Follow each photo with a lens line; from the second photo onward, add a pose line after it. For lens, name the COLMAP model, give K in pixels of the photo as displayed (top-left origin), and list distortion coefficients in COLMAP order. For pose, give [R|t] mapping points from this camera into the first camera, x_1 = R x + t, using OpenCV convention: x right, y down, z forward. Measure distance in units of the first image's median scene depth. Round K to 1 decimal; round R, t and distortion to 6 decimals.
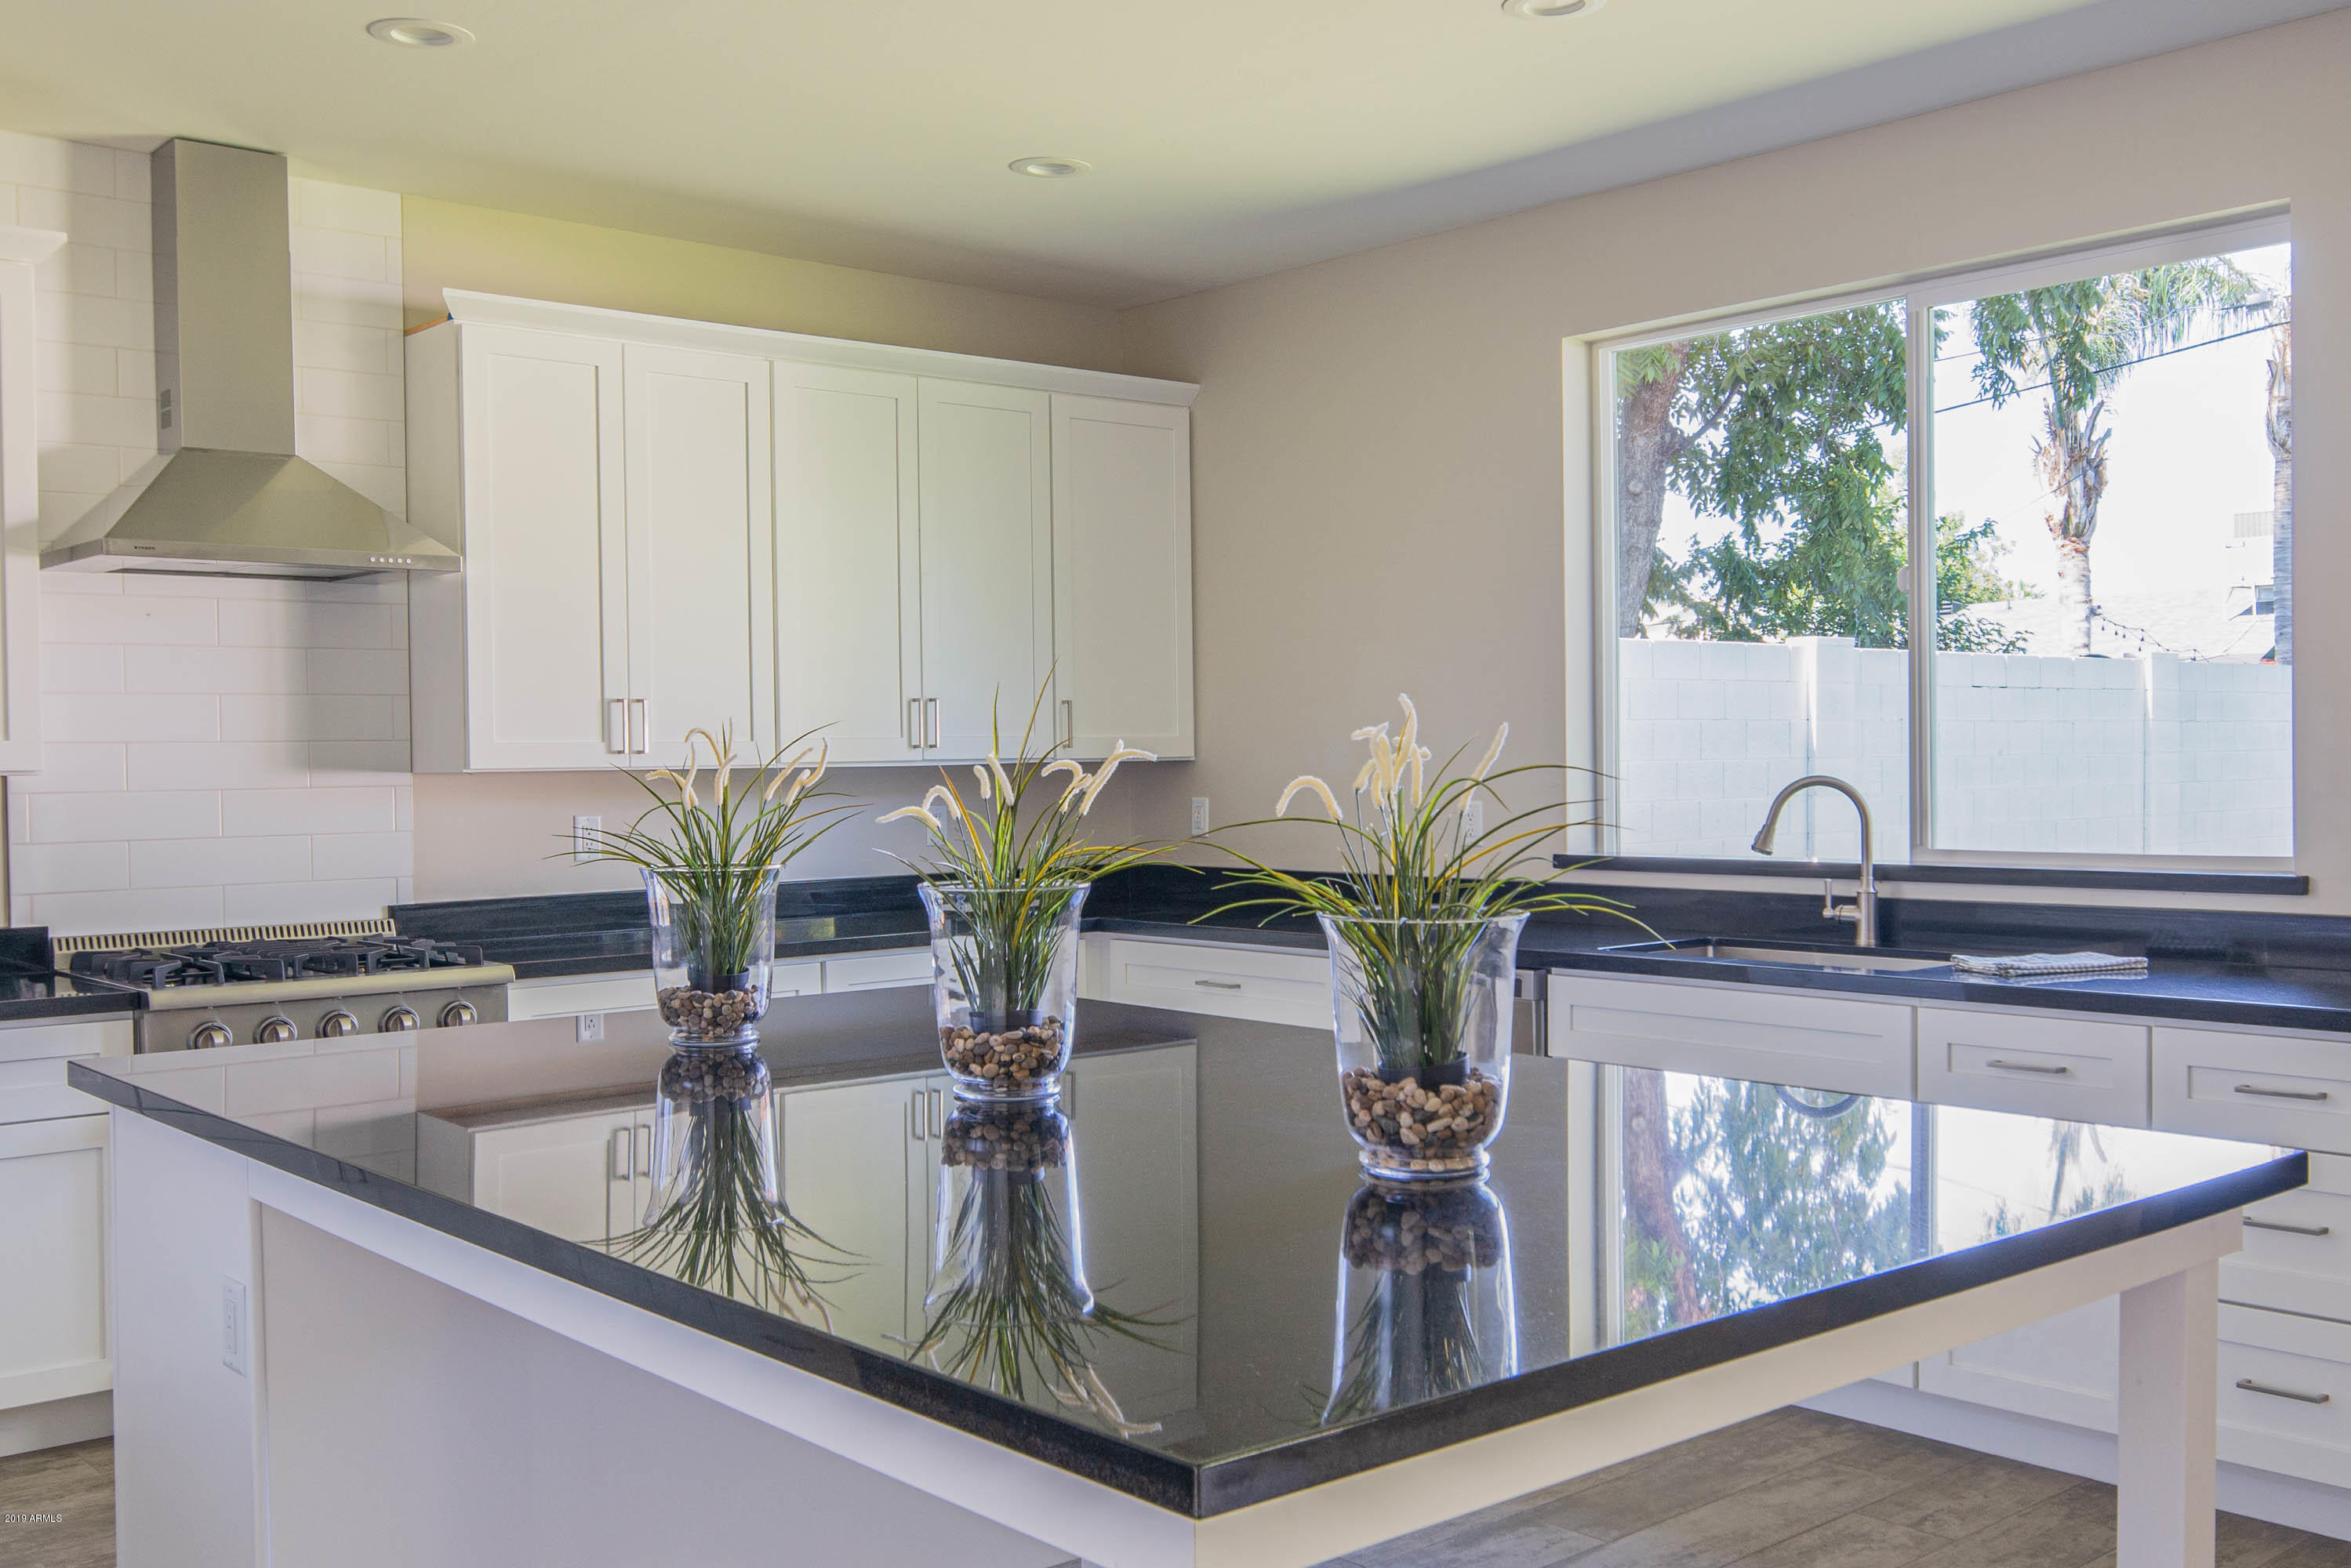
lens RADIAL K [[2259.8, 0, 1175.5], [0, 2259.8, 784.0], [0, 0, 1]] dist [0.004366, 0.011796]
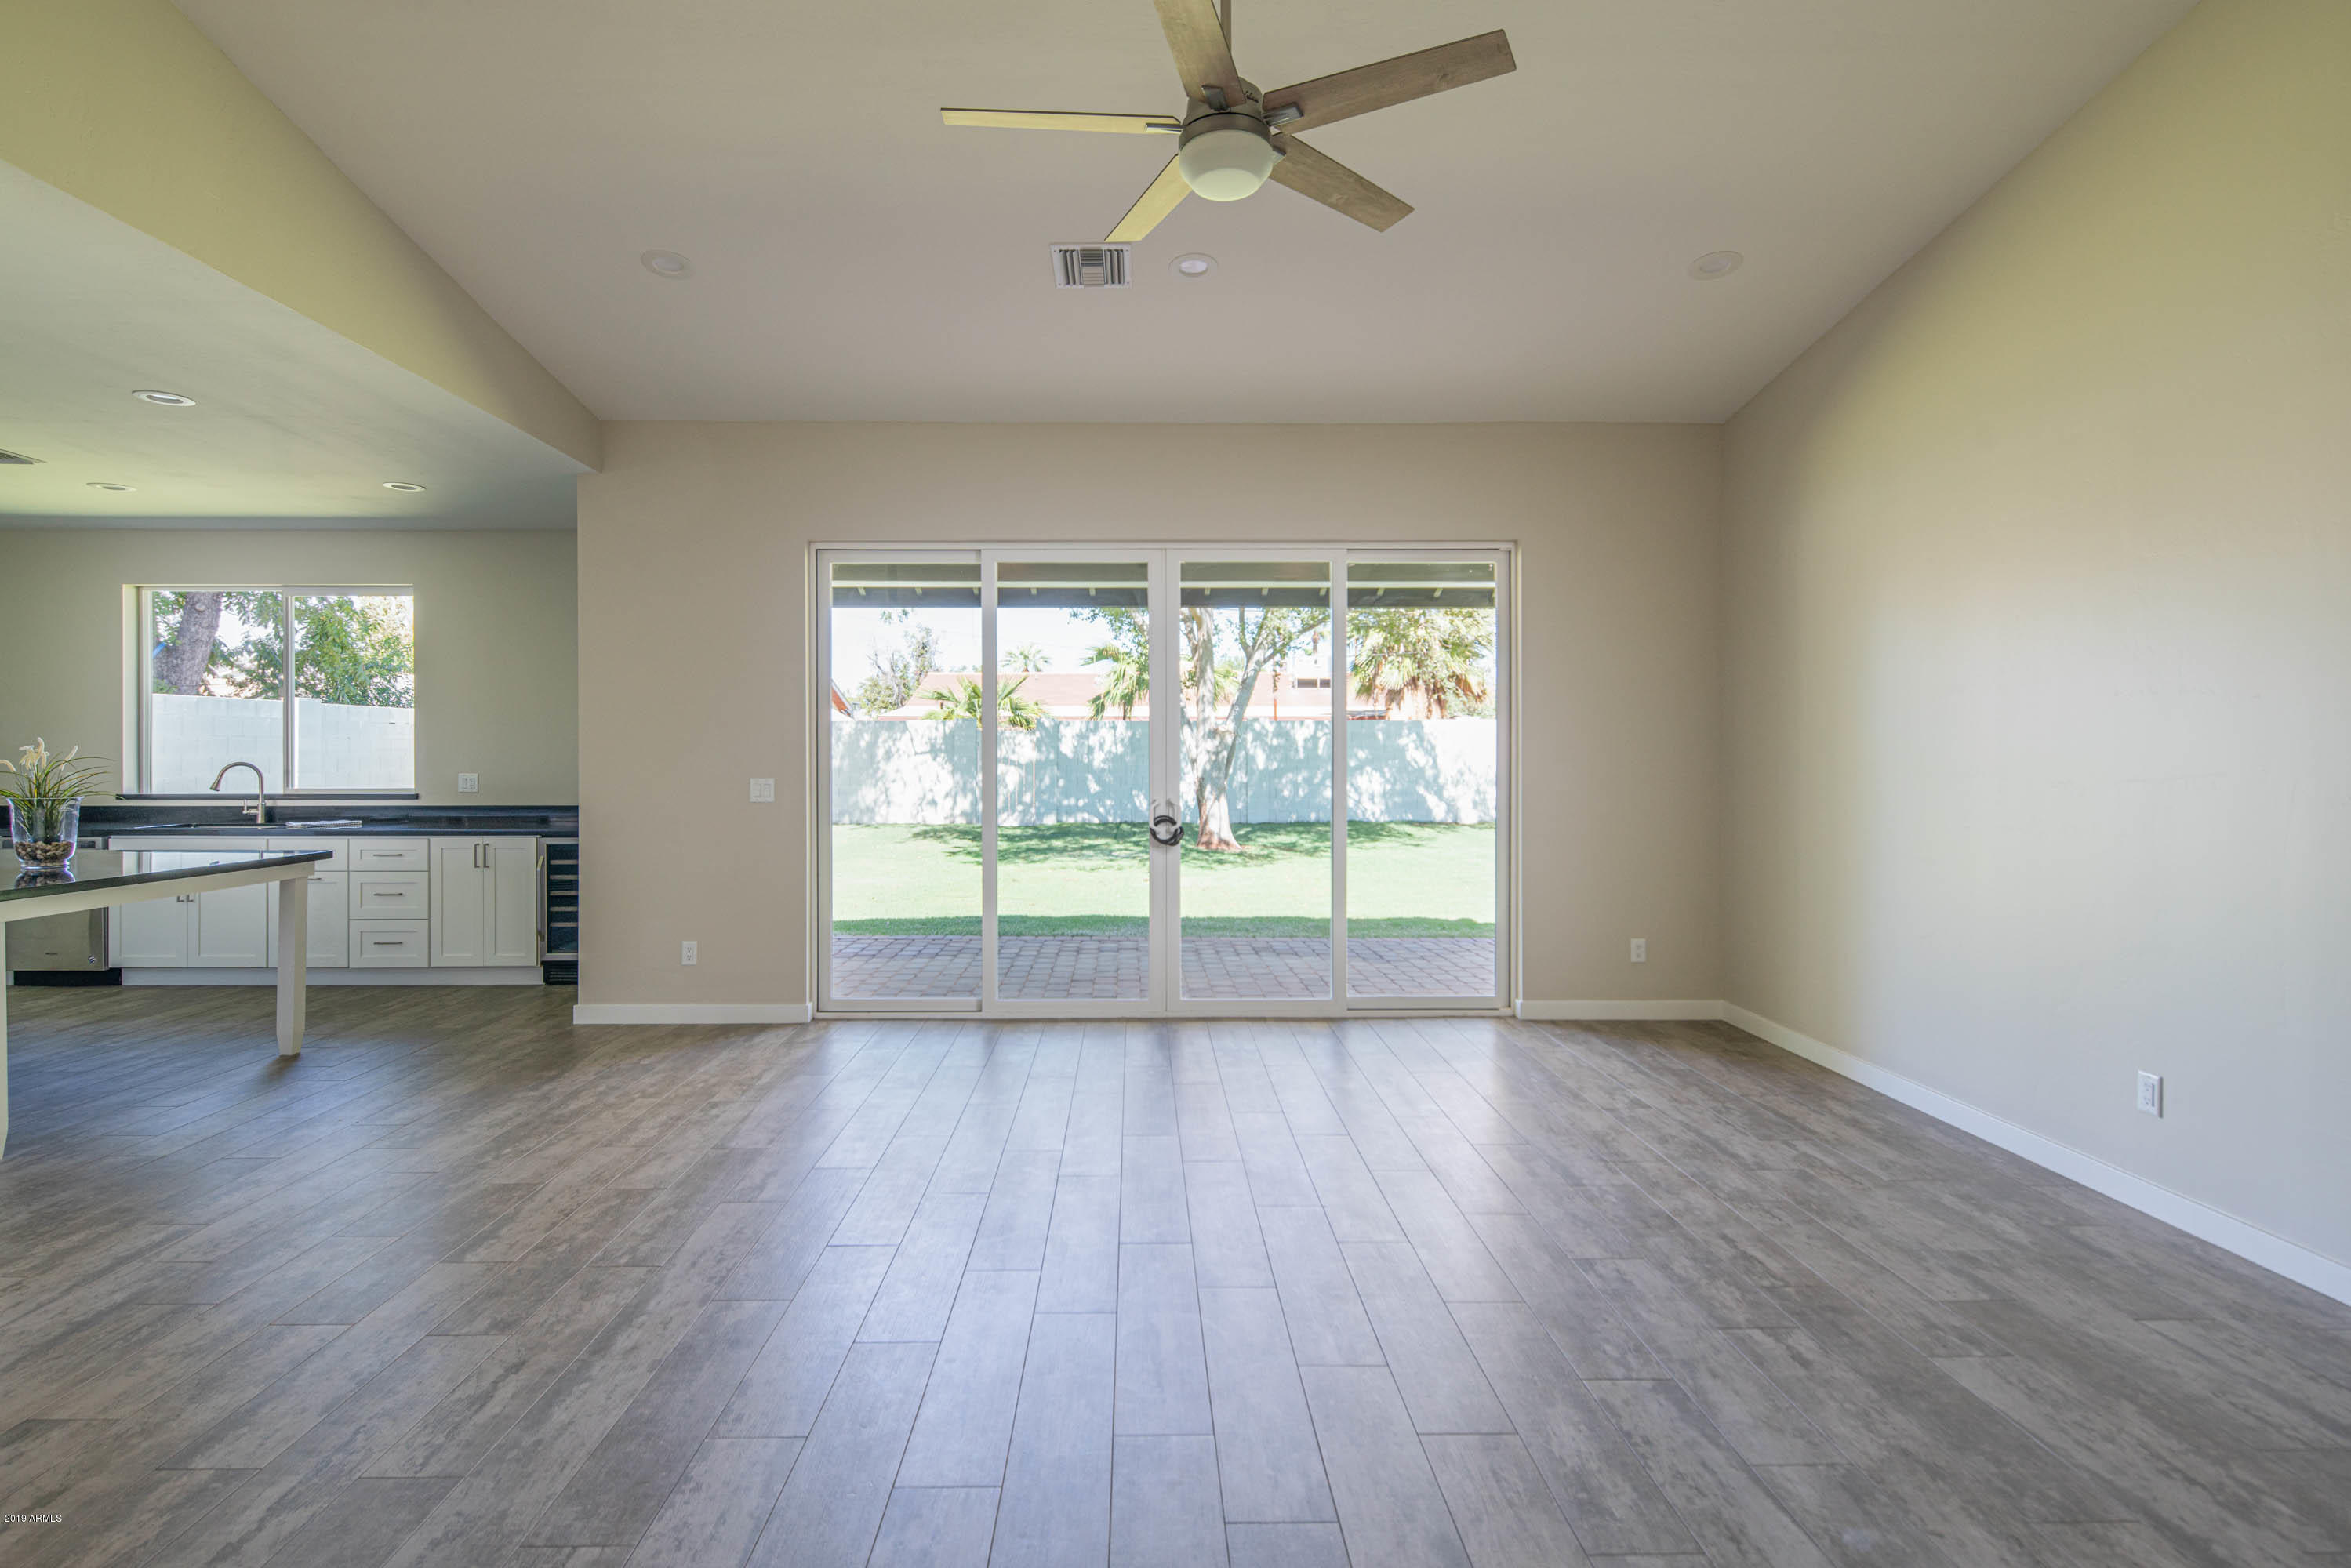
lens RADIAL K [[1171.0, 0, 1145.4], [0, 1171.0, 752.8], [0, 0, 1]] dist [0.010163, -0.000425]
pose [[0.649516, 0.011378, 0.760263, -0.089144], [-0.000037, 0.999888, -0.014933, 0.006003], [-0.760348, 0.009671, 0.649444, -0.753648]]
